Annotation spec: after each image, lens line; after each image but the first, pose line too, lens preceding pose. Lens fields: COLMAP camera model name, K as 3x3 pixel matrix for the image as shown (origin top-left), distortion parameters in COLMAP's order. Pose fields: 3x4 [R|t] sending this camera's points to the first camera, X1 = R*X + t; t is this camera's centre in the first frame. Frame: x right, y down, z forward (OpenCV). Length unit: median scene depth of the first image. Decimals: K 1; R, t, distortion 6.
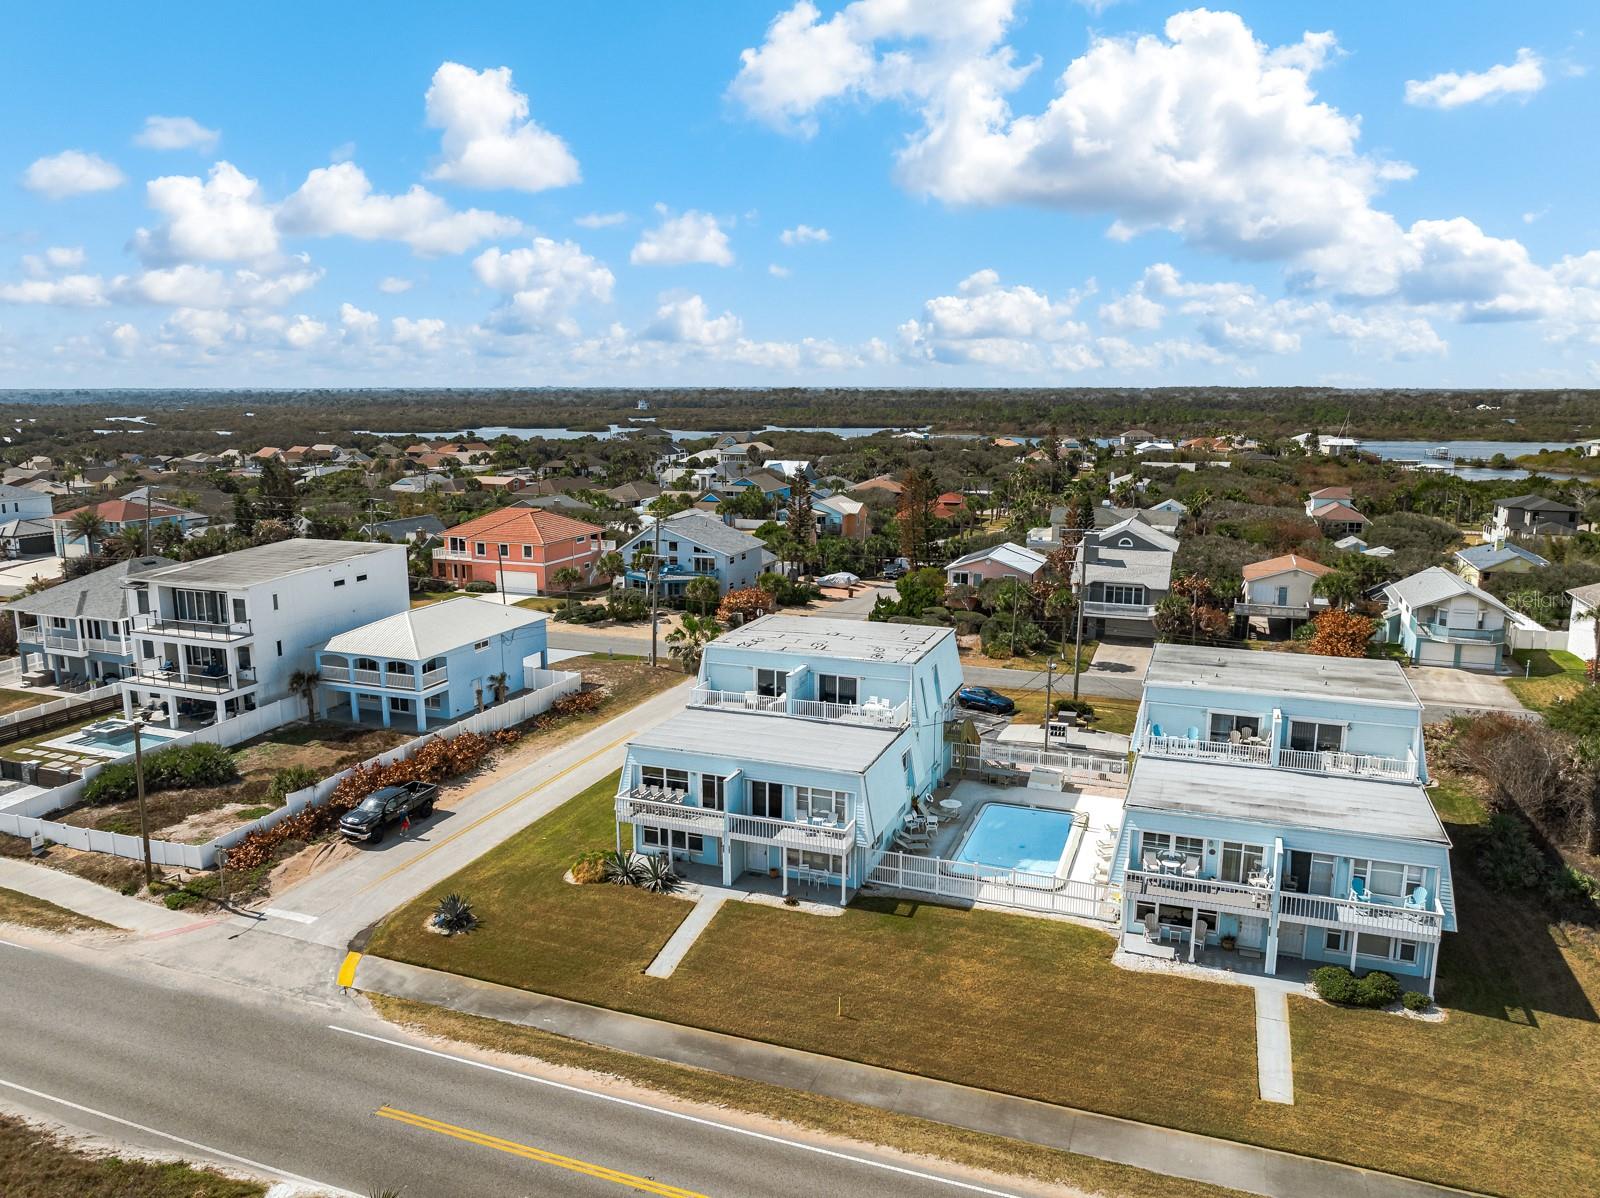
lens RADIAL K [[1123.9, 0, 804.7], [0, 1123.9, 586.3], [0, 0, 1]] dist [-0.034689, 0.019910]
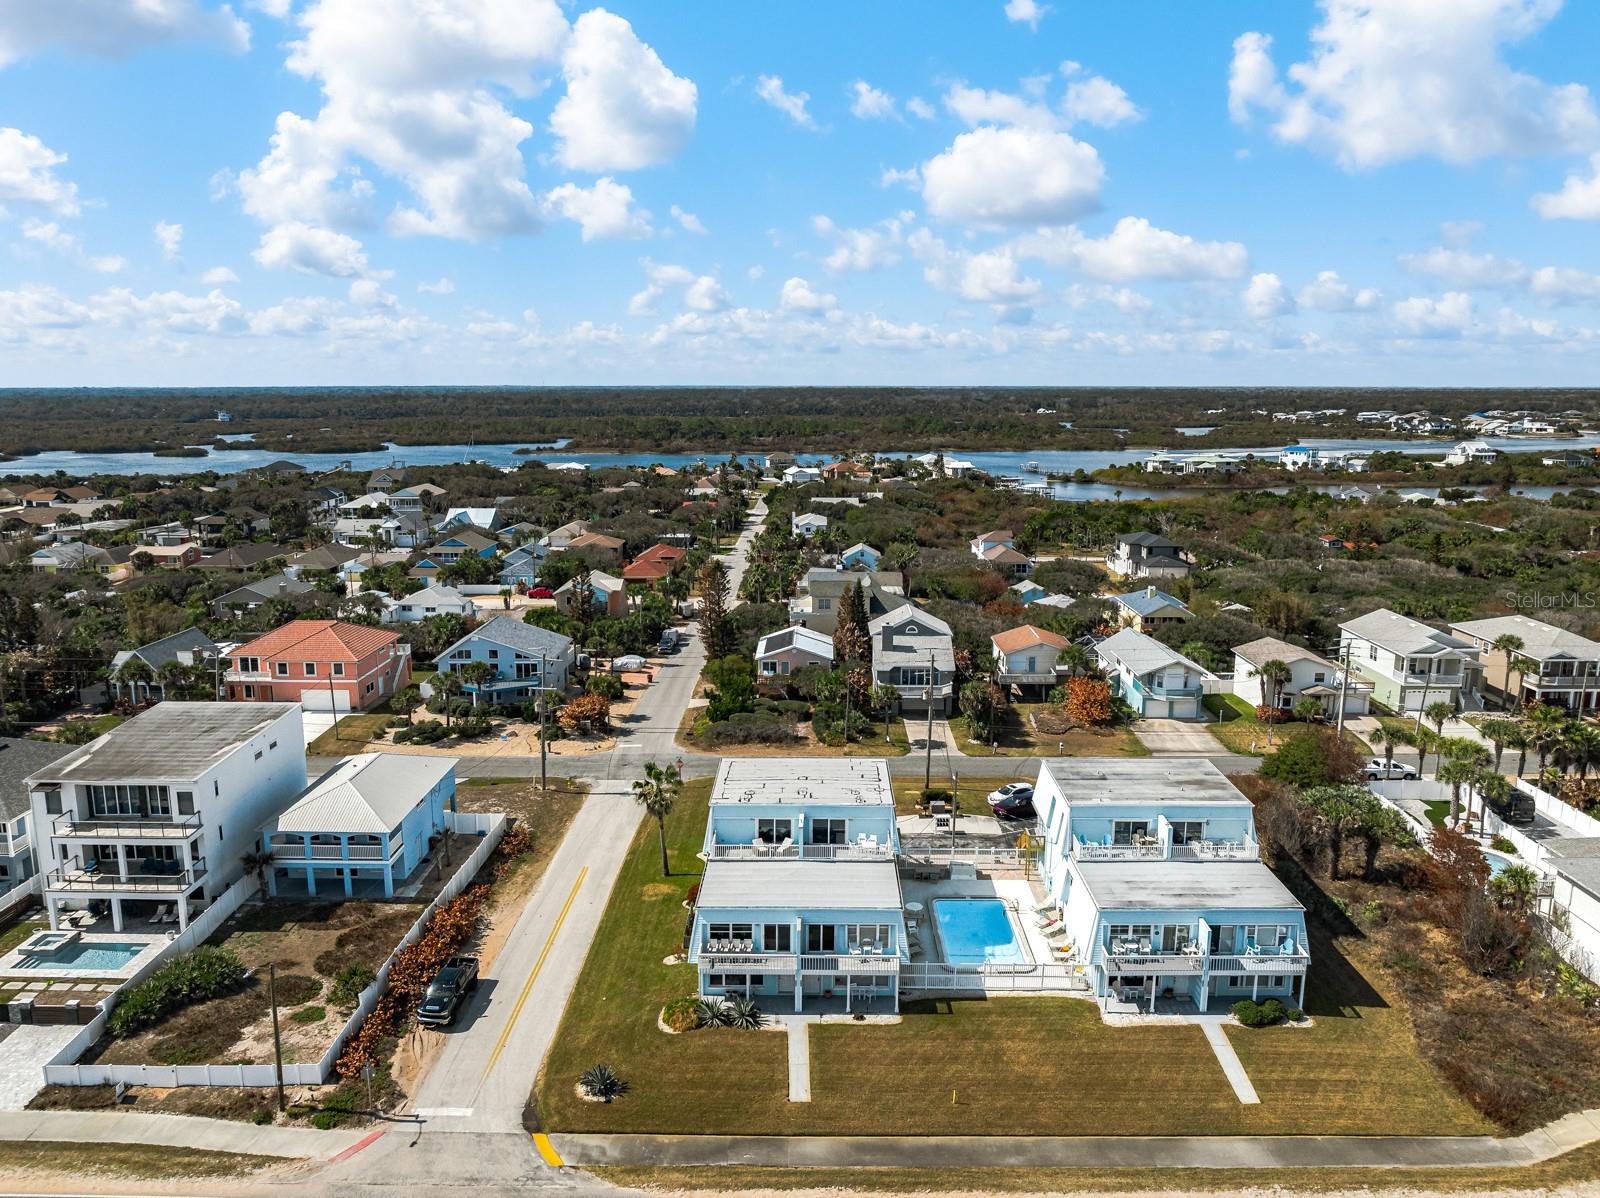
lens RADIAL K [[1125.5, 0, 804.0], [0, 1125.5, 602.7], [0, 0, 1]] dist [-0.033972, 0.019612]
pose [[0.940695, -0.065055, 0.332958, -0.426337], [0.059901, 0.997873, 0.025734, -0.207934], [-0.333924, -0.004263, 0.942590, -0.168268]]
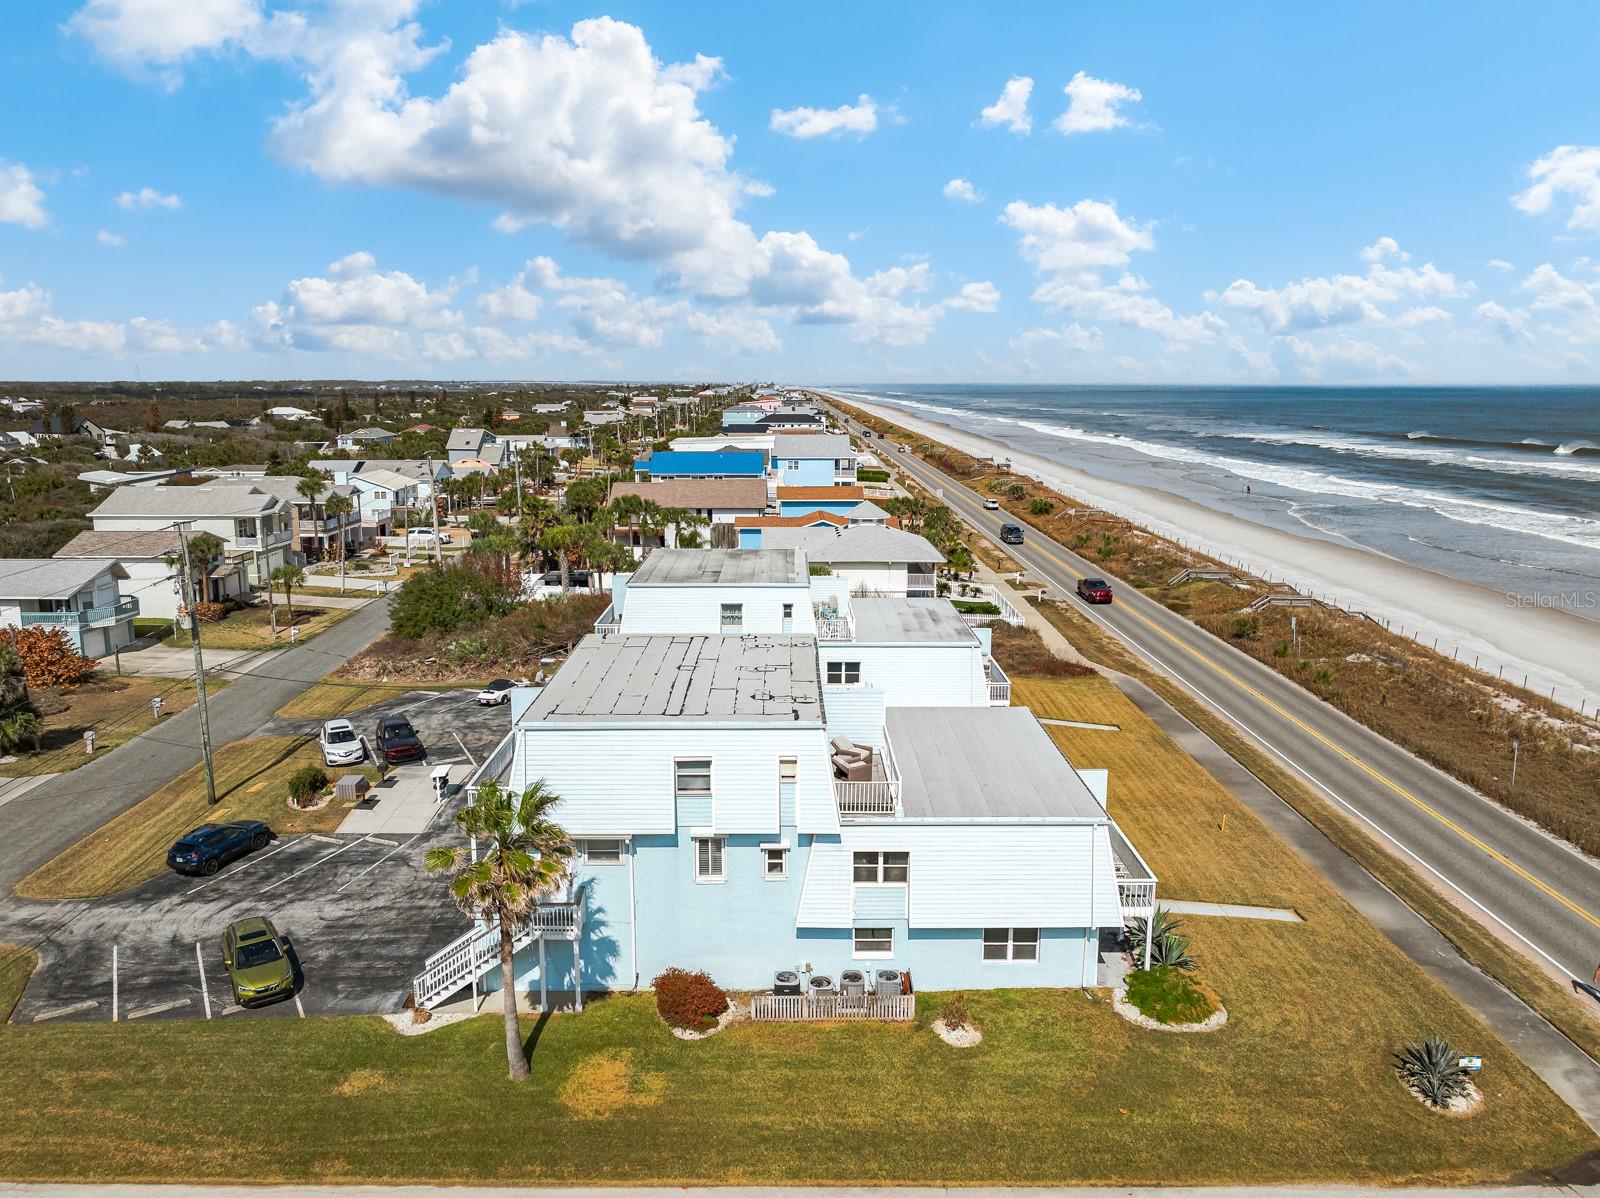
lens RADIAL K [[1137.9, 0, 786.5], [0, 1137.9, 591.3], [0, 0, 1]] dist [-0.036673, 0.023052]
pose [[-0.351674, -0.169804, 0.920593, -0.651299], [0.163368, 0.957188, 0.238962, -0.160076], [-0.921757, 0.234432, -0.308877, 1.324347]]
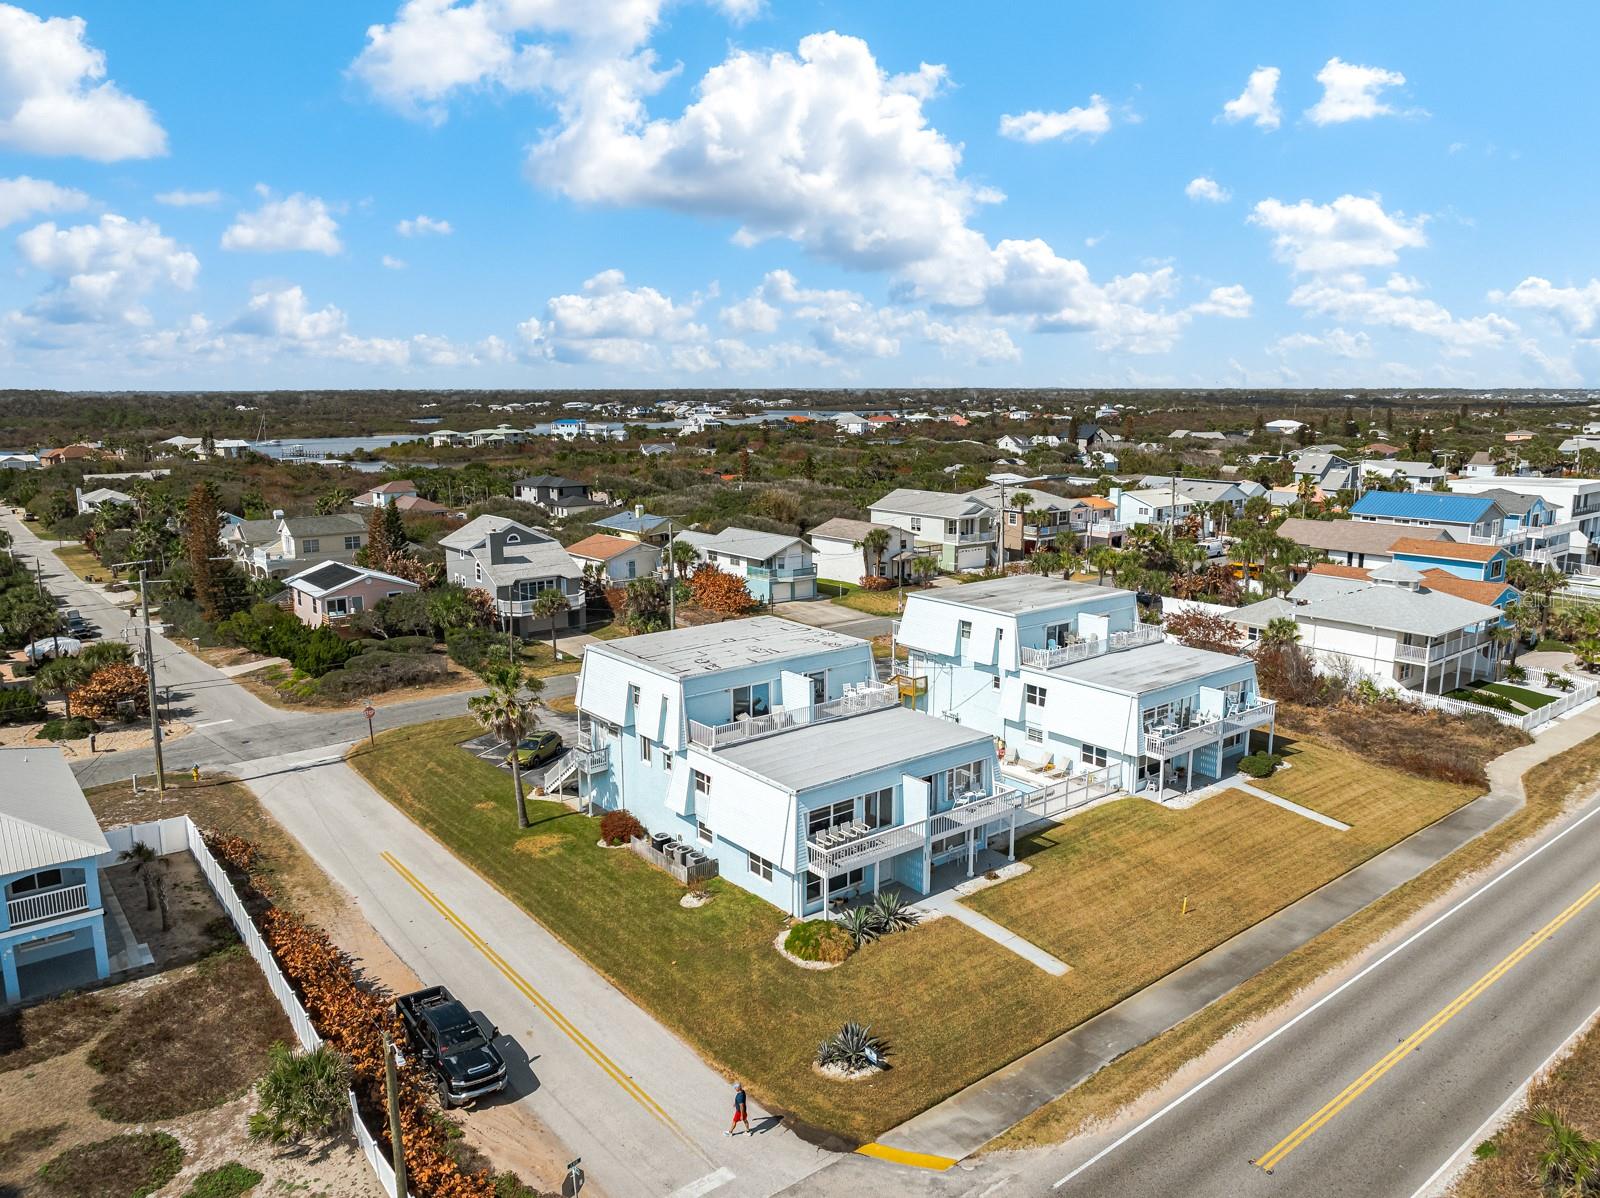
lens RADIAL K [[1125.5, 0, 804.0], [0, 1125.5, 602.7], [0, 0, 1]] dist [-0.033972, 0.019612]
pose [[0.508122, -0.161198, 0.846066, -0.840607], [0.151478, 0.983743, 0.096456, -0.078921], [-0.847860, 0.079149, 0.524280, 0.540377]]
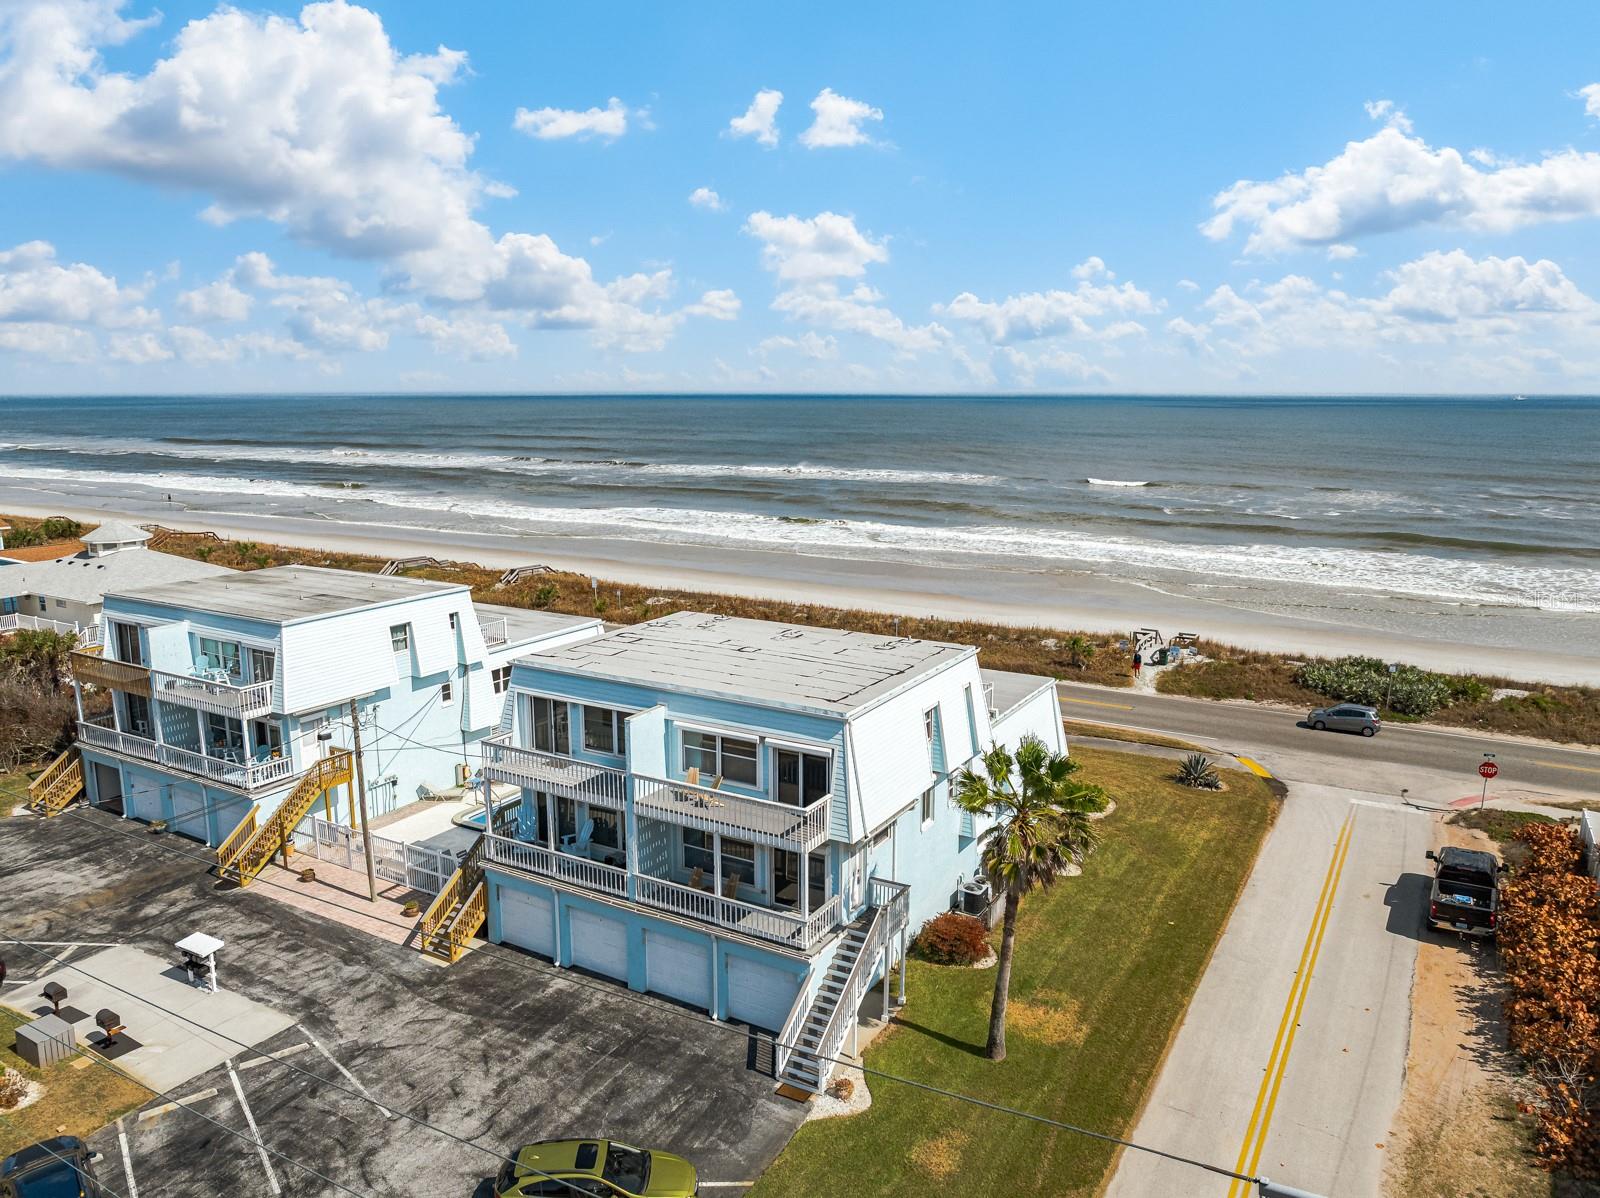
lens RADIAL K [[1130.3, 0, 806.0], [0, 1130.3, 613.0], [0, 0, 1]] dist [-0.038749, 0.026741]
pose [[-0.986118, -0.032058, 0.162921, -0.110355], [0.028925, 0.933018, 0.358666, -0.205863], [-0.163506, 0.358399, -0.919139, 1.764677]]
